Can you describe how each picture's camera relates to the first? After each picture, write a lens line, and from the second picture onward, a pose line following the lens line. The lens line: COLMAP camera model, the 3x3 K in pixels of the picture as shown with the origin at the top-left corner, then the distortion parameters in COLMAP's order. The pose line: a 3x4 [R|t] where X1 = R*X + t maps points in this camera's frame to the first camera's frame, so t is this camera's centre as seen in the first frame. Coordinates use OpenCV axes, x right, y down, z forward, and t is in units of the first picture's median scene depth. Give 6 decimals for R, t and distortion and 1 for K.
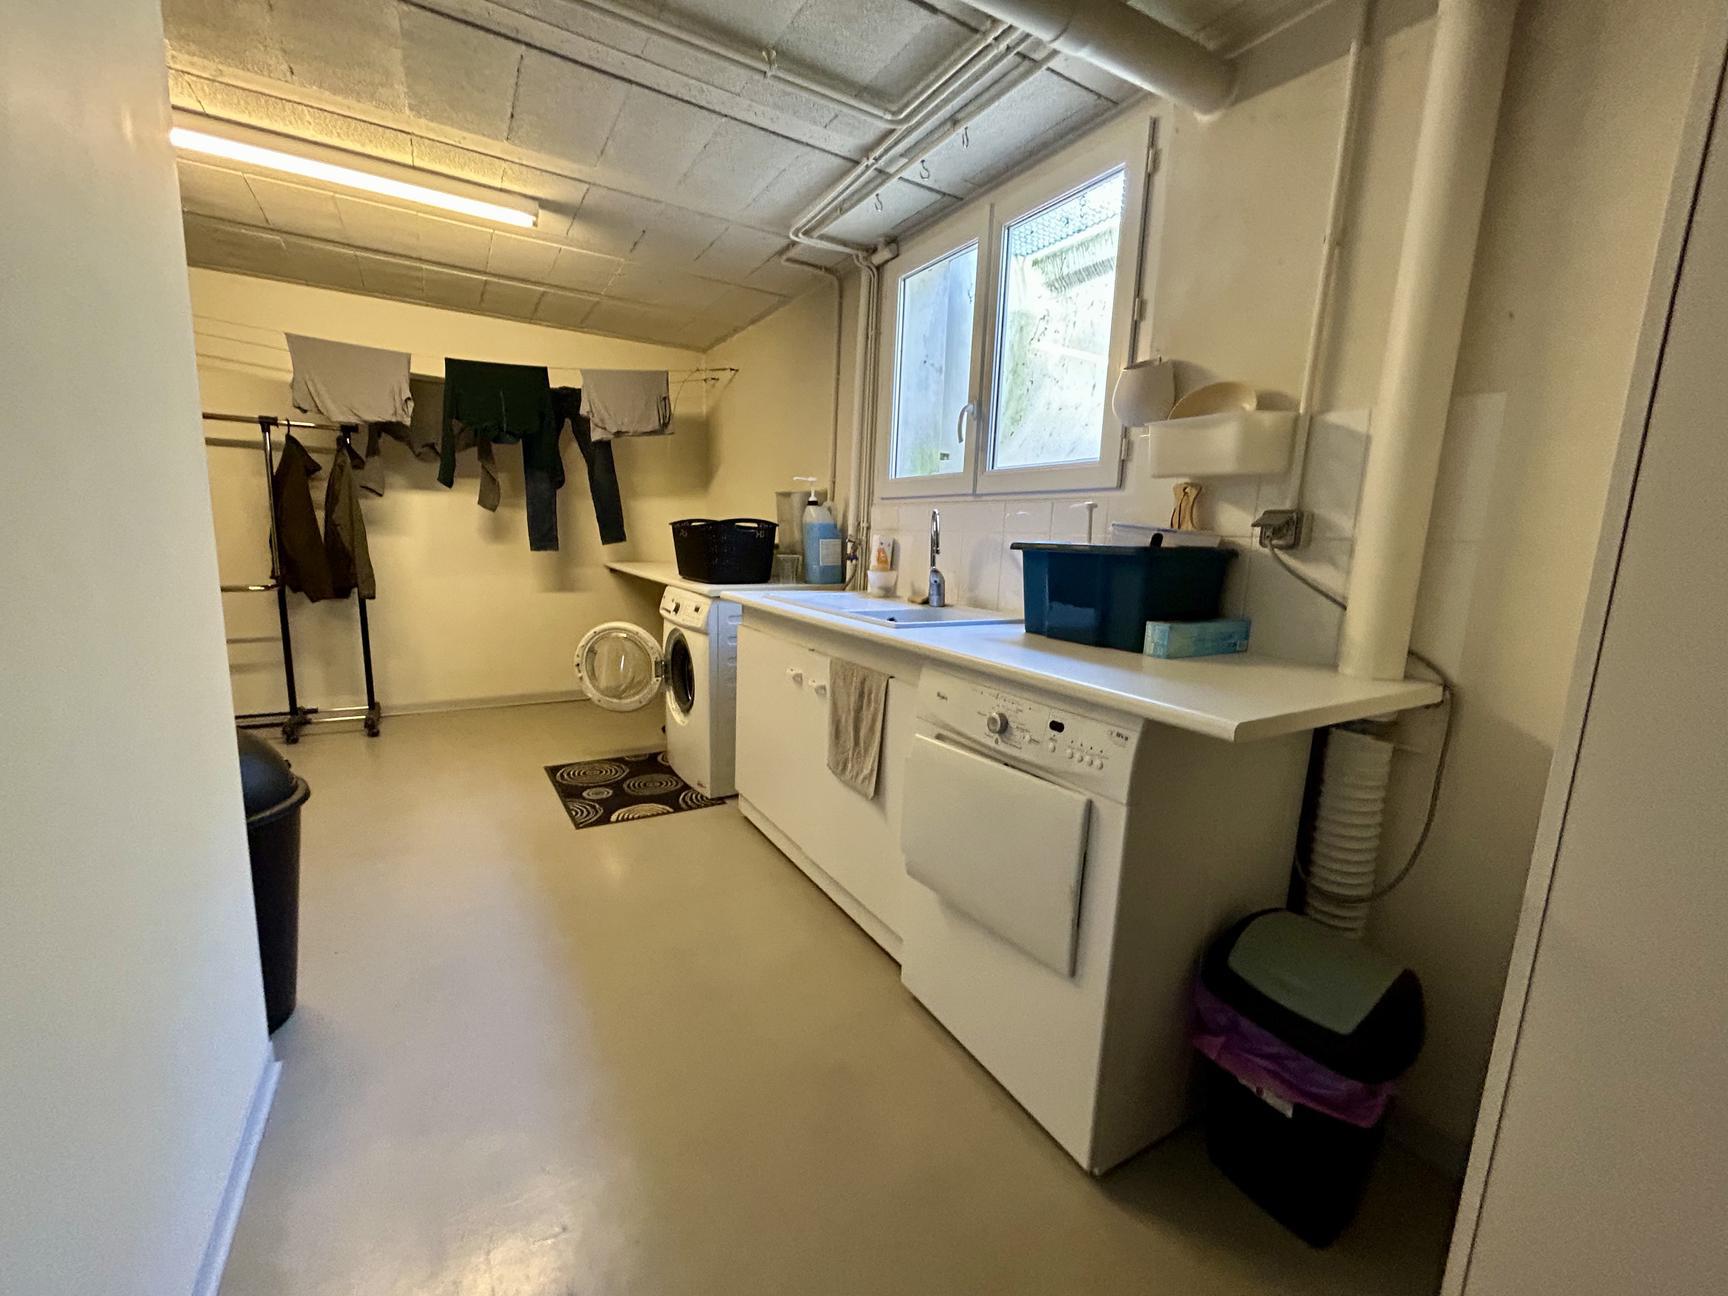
lens RADIAL K [[705.1, 0, 859.9], [0, 705.1, 651.7], [0, 0, 1]] dist [-0.001425, 0.000335]
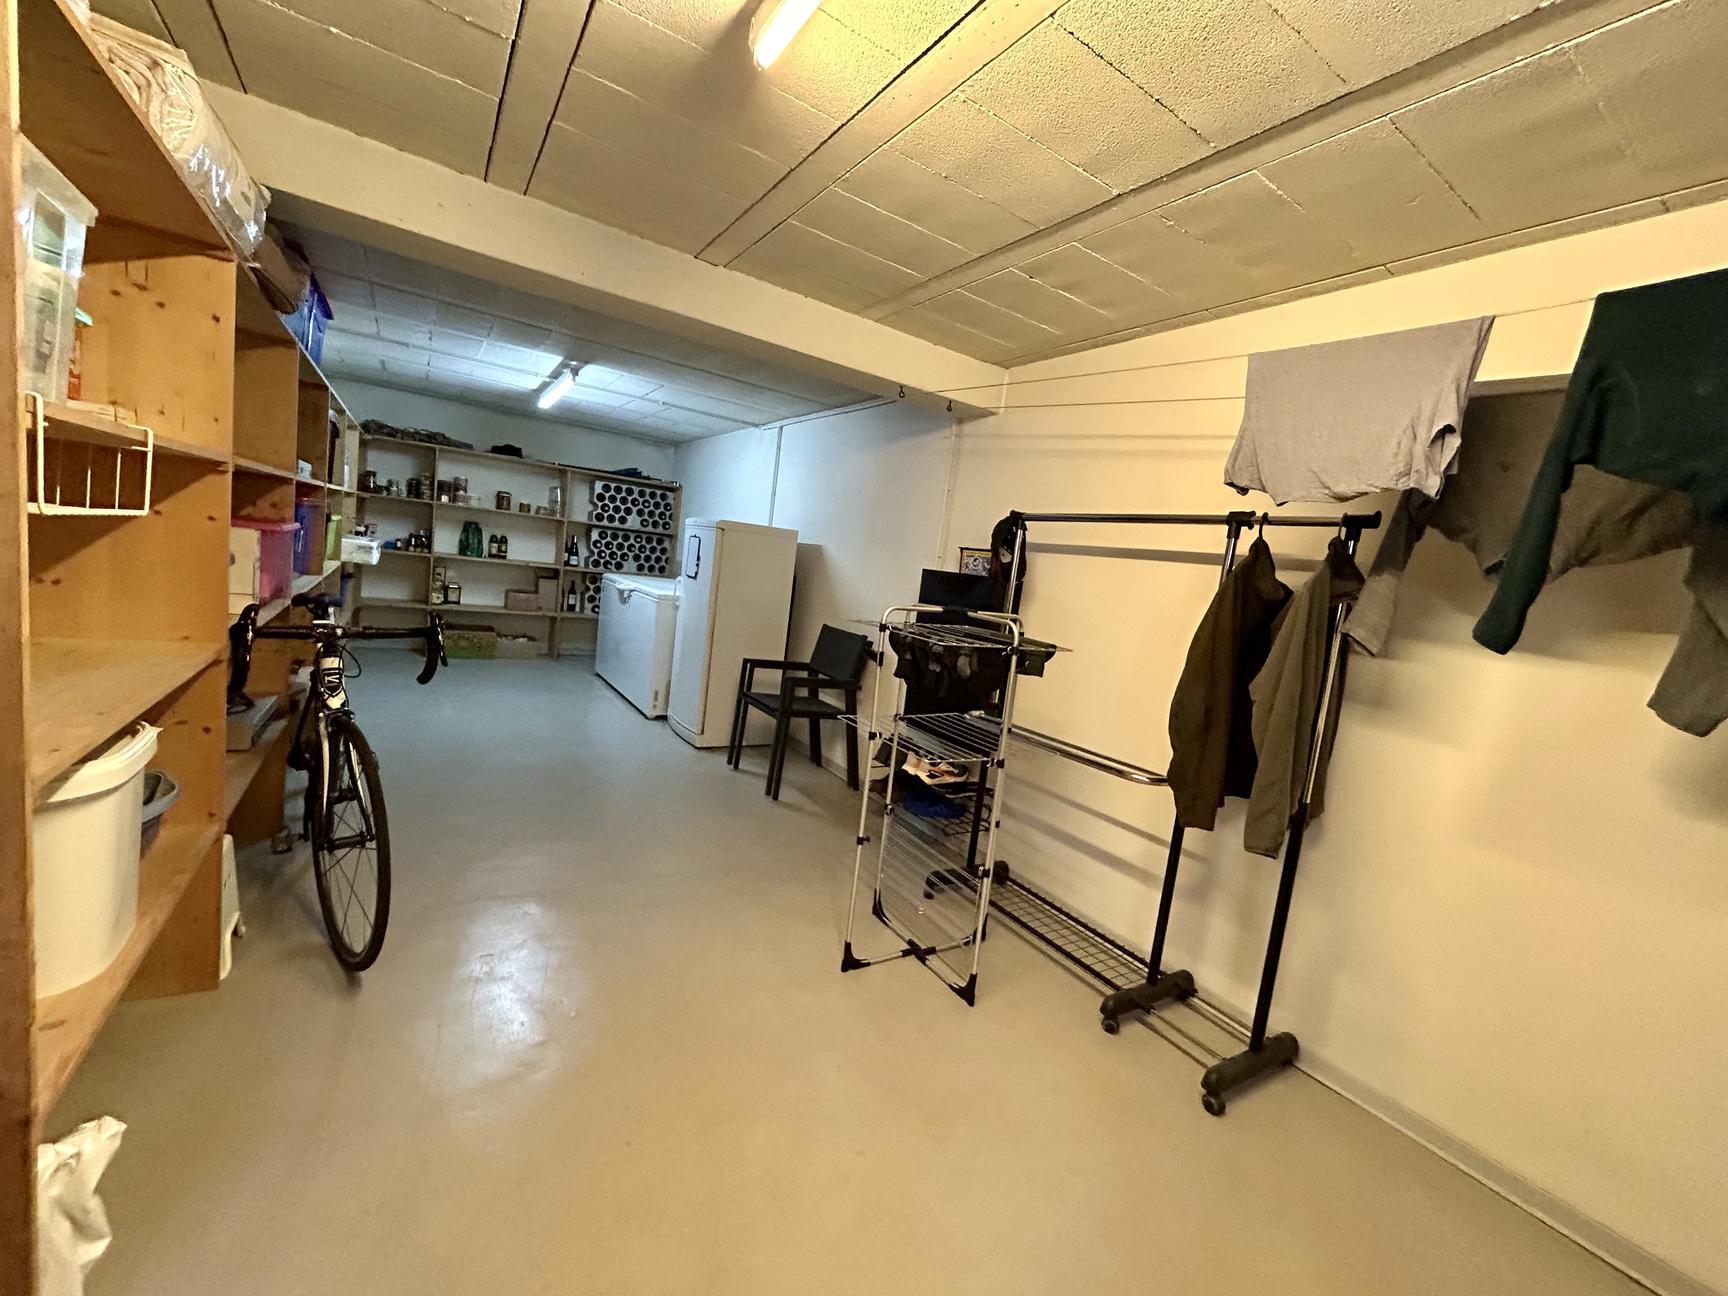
lens RADIAL K [[705.1, 0, 863.0], [0, 705.1, 641.7], [0, 0, 1]] dist [-0.001425, 0.000335]
pose [[0.034338, 0.072225, -0.996797, -0.234304], [-0.287711, 0.955877, 0.059349, -0.165340], [0.957101, 0.284752, 0.053603, 0.669037]]
